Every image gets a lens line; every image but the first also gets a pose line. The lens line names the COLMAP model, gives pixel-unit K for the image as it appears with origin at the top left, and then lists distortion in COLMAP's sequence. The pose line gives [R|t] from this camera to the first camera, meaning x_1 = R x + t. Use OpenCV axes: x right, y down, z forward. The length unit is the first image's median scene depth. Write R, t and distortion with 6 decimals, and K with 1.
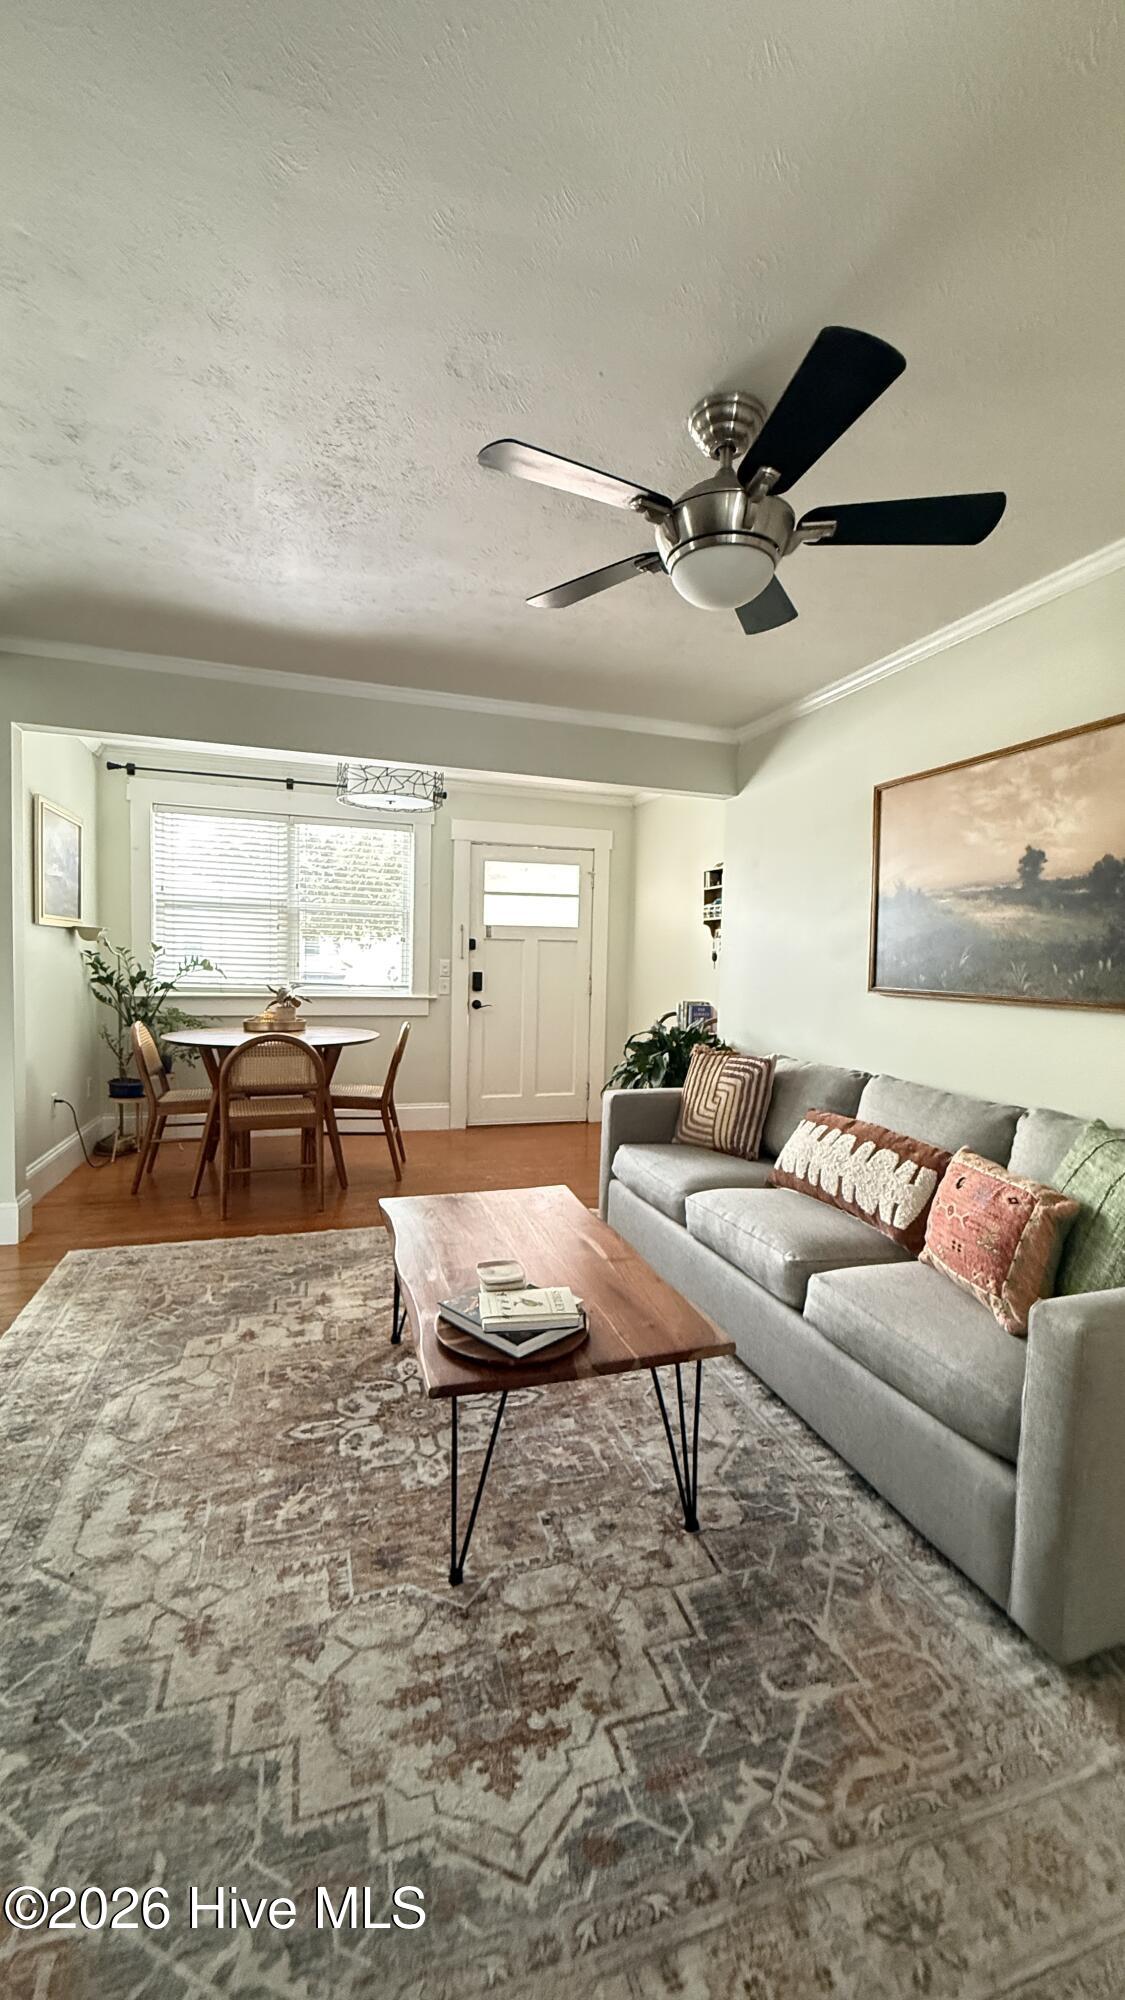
lens RADIAL K [[793.5, 0, 564.2], [0, 793.5, 997.9], [0, 0, 1]] dist [-0.001871, 0.000557]
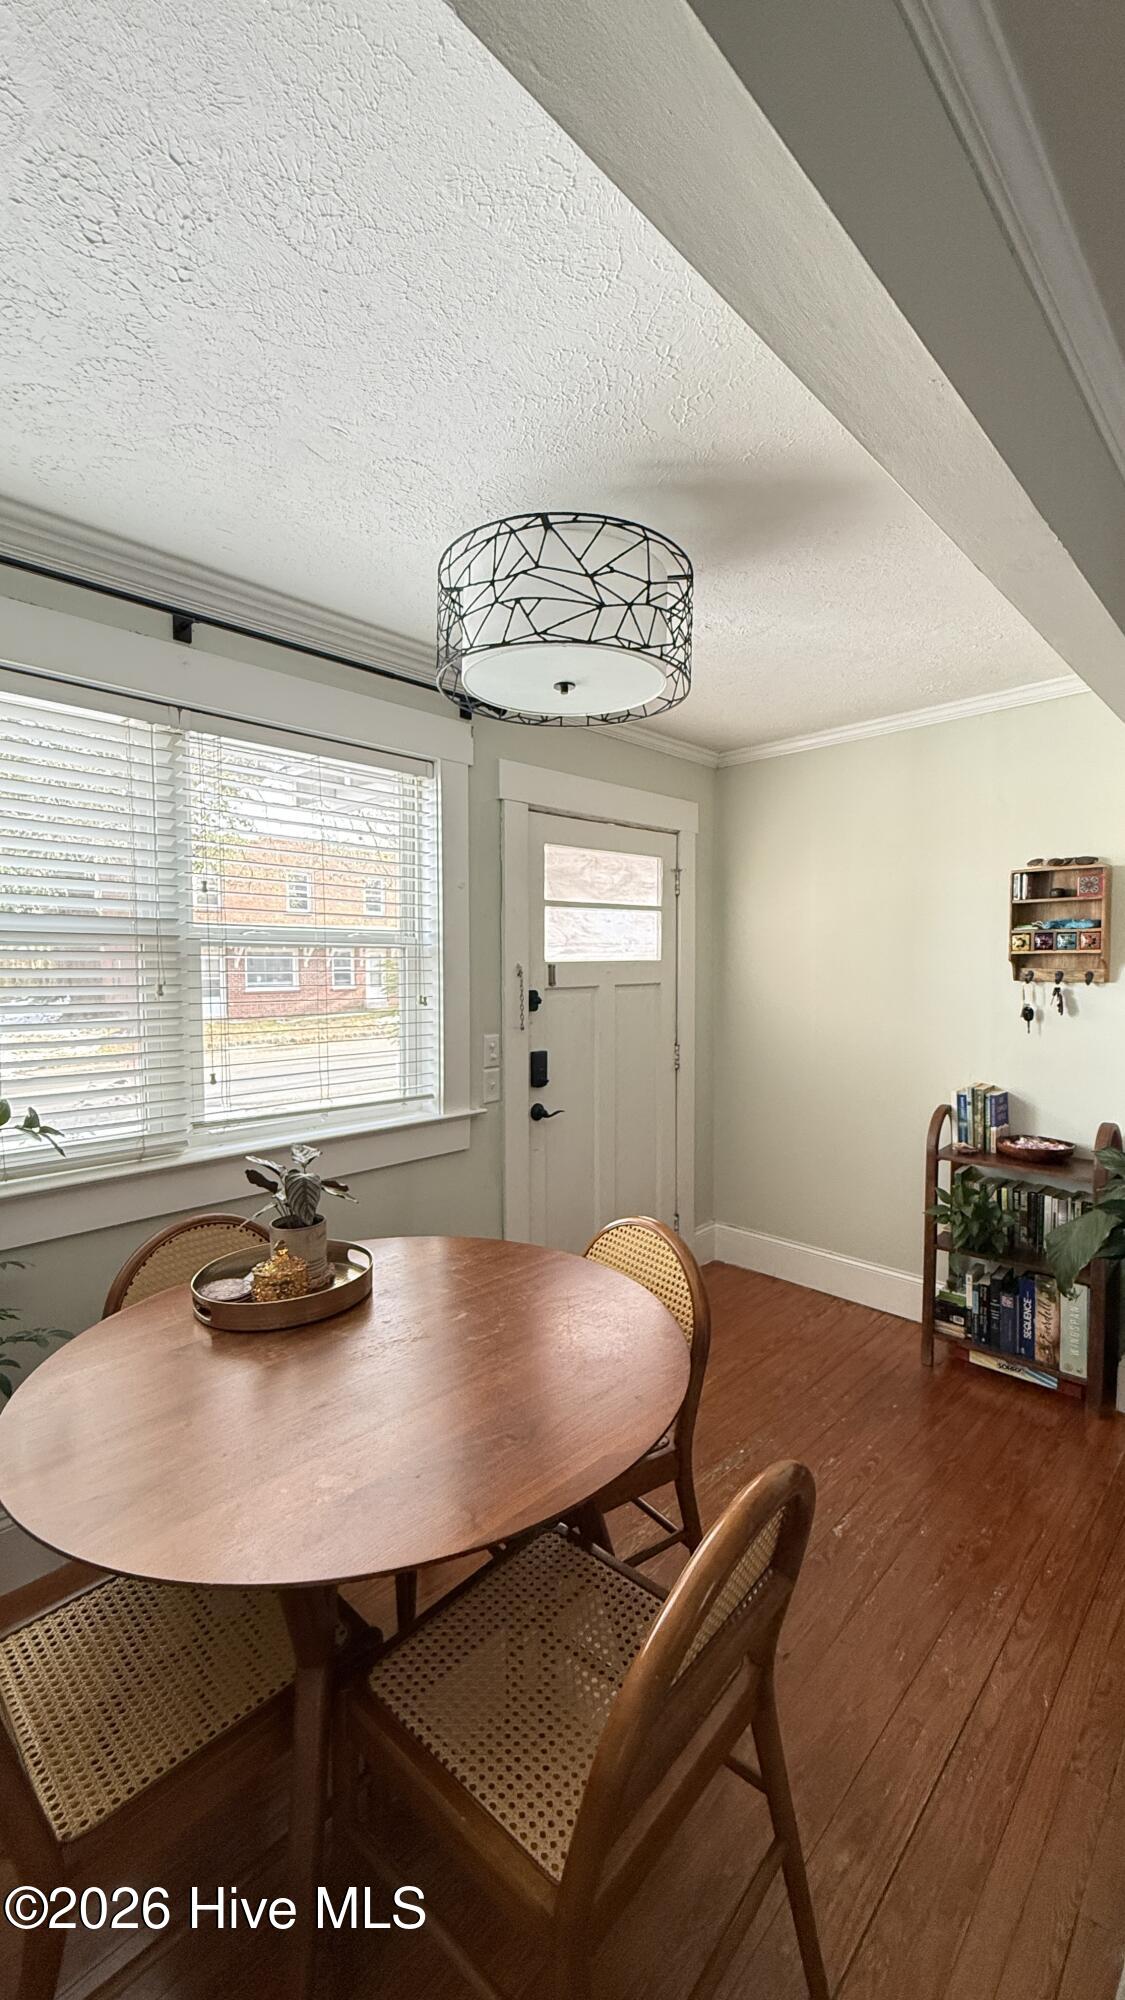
lens RADIAL K [[793.5, 0, 572.8], [0, 793.5, 992.4], [0, 0, 1]] dist [-0.001871, 0.000557]
pose [[0.883870, -0.045826, 0.465483, -1.205156], [0.050110, 0.998739, 0.003173, -0.261795], [-0.465042, 0.020520, 0.885051, 1.862053]]
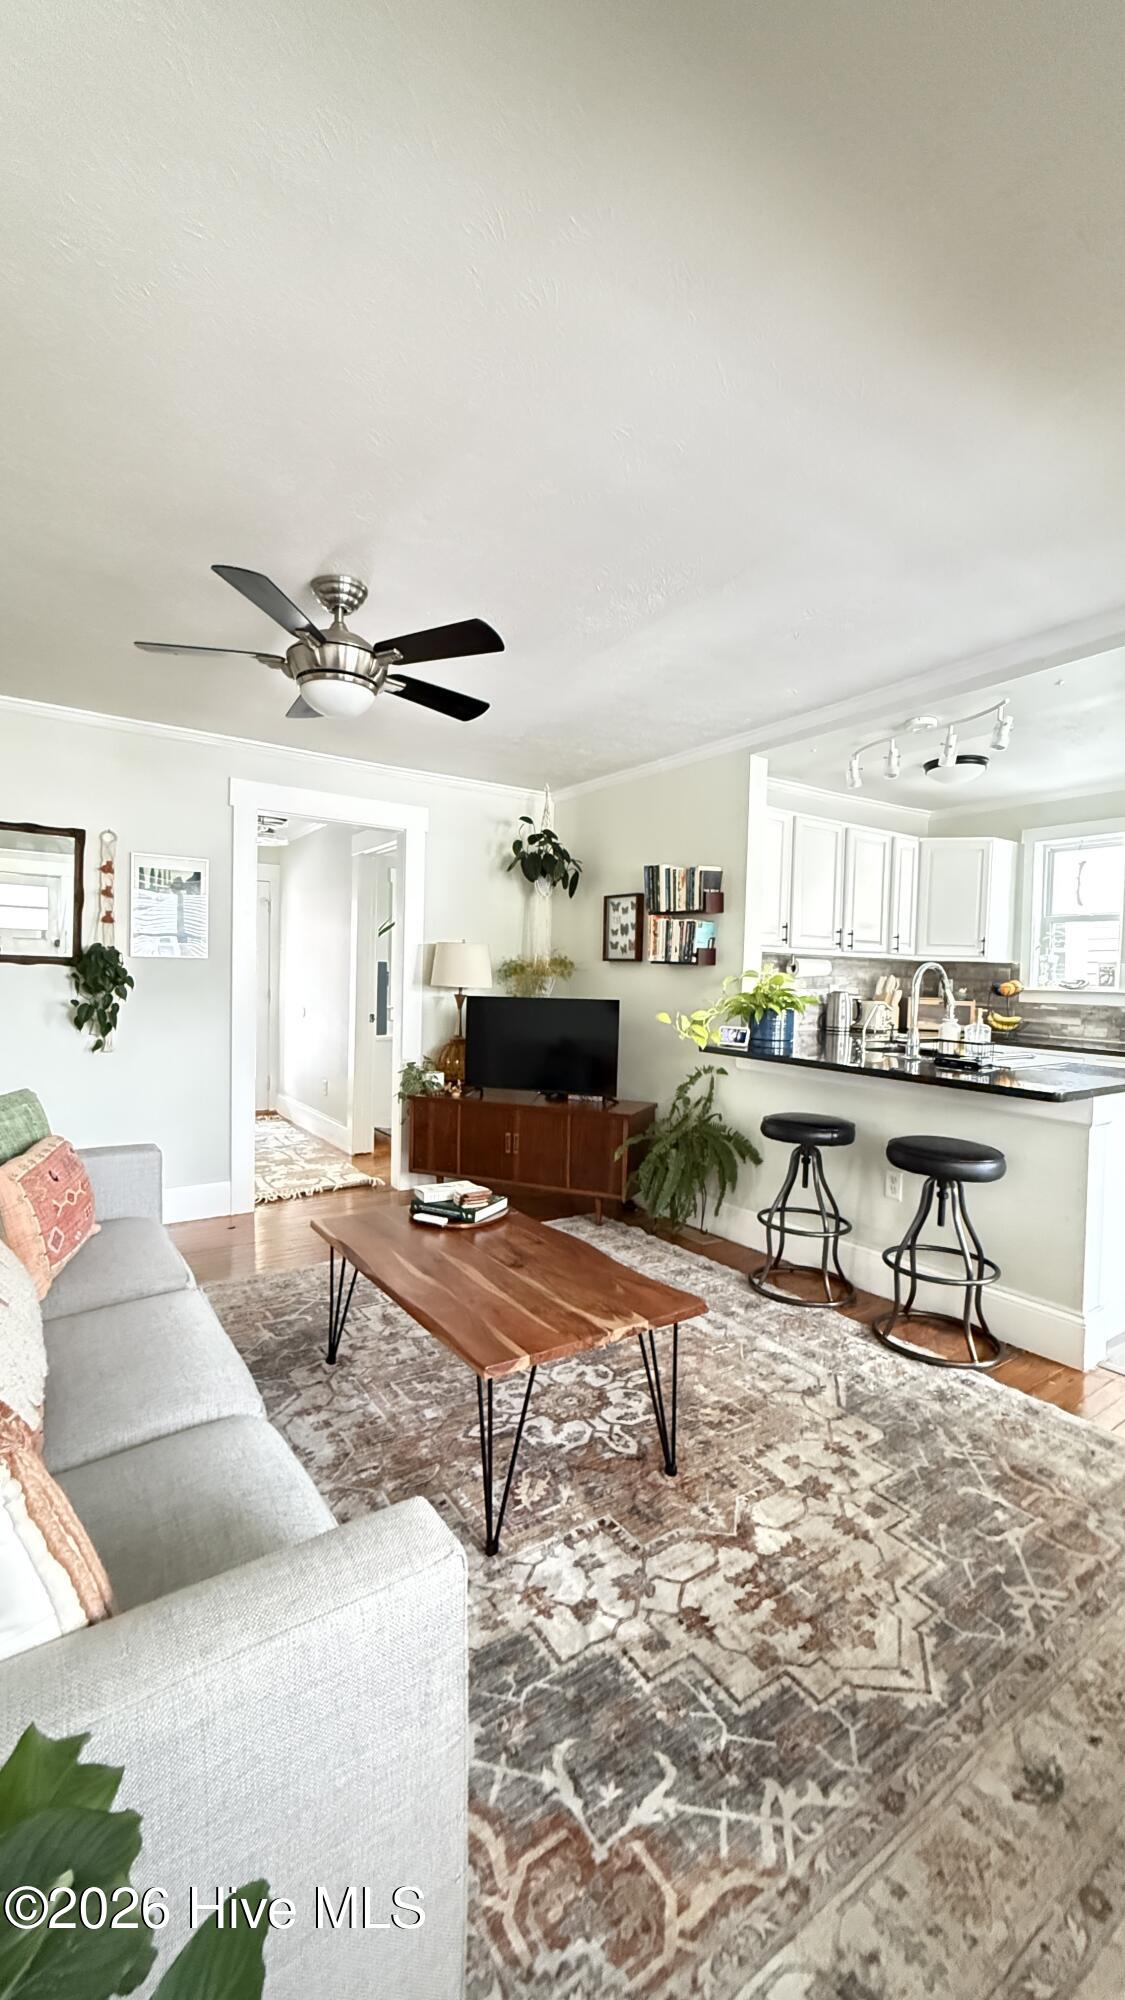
lens RADIAL K [[793.5, 0, 563.1], [0, 793.5, 986.7], [0, 0, 1]] dist [-0.001871, 0.000557]
pose [[-0.957323, -0.041610, -0.286010, 0.218882], [-0.062677, 0.995922, 0.064897, -0.150152], [0.282143, 0.080054, -0.956026, 2.711229]]
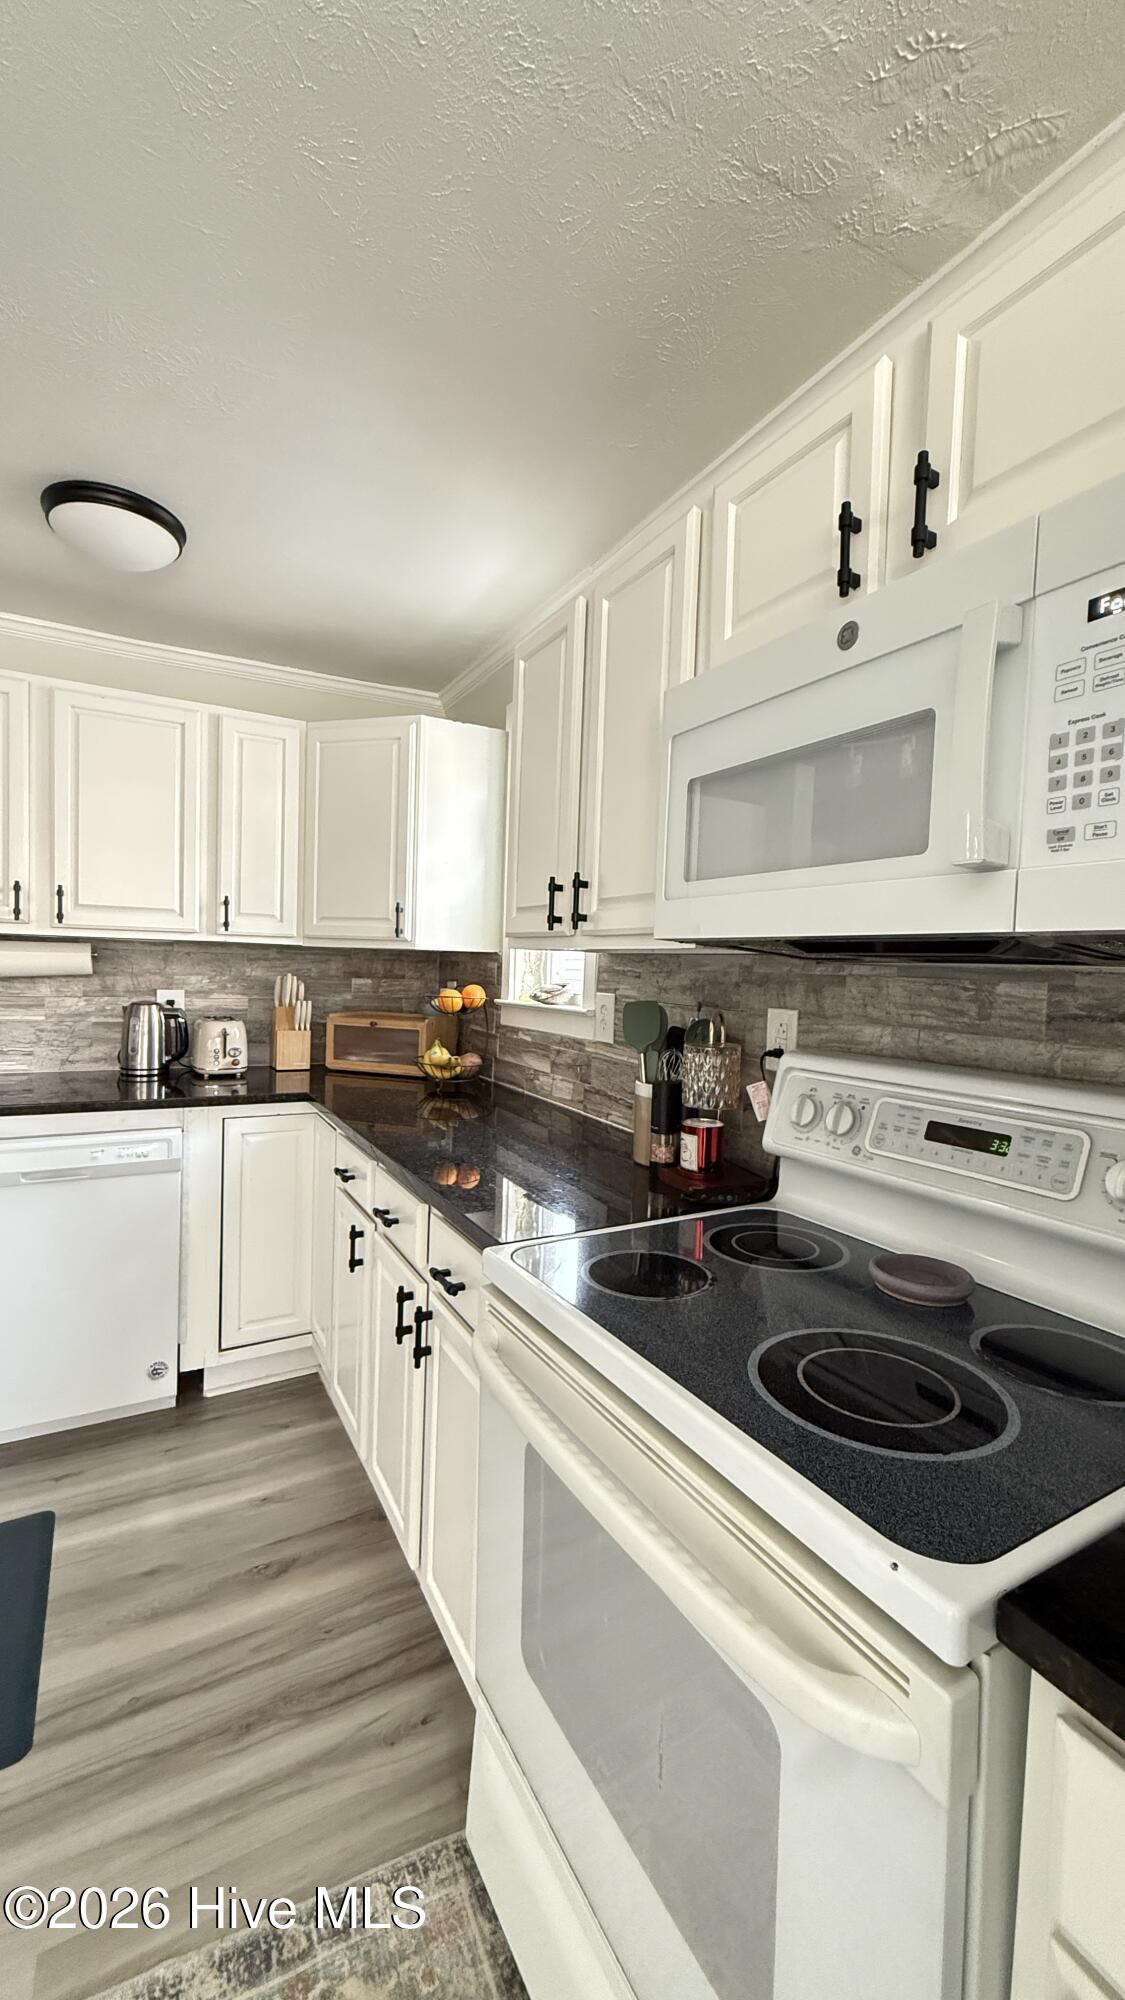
lens RADIAL K [[793.5, 0, 571.0], [0, 793.5, 996.2], [0, 0, 1]] dist [-0.001871, 0.000557]
pose [[-0.978687, -0.046009, -0.200135, -2.259968], [-0.063965, 0.994394, 0.084194, -0.214234], [0.195140, 0.095201, -0.976144, 1.890698]]
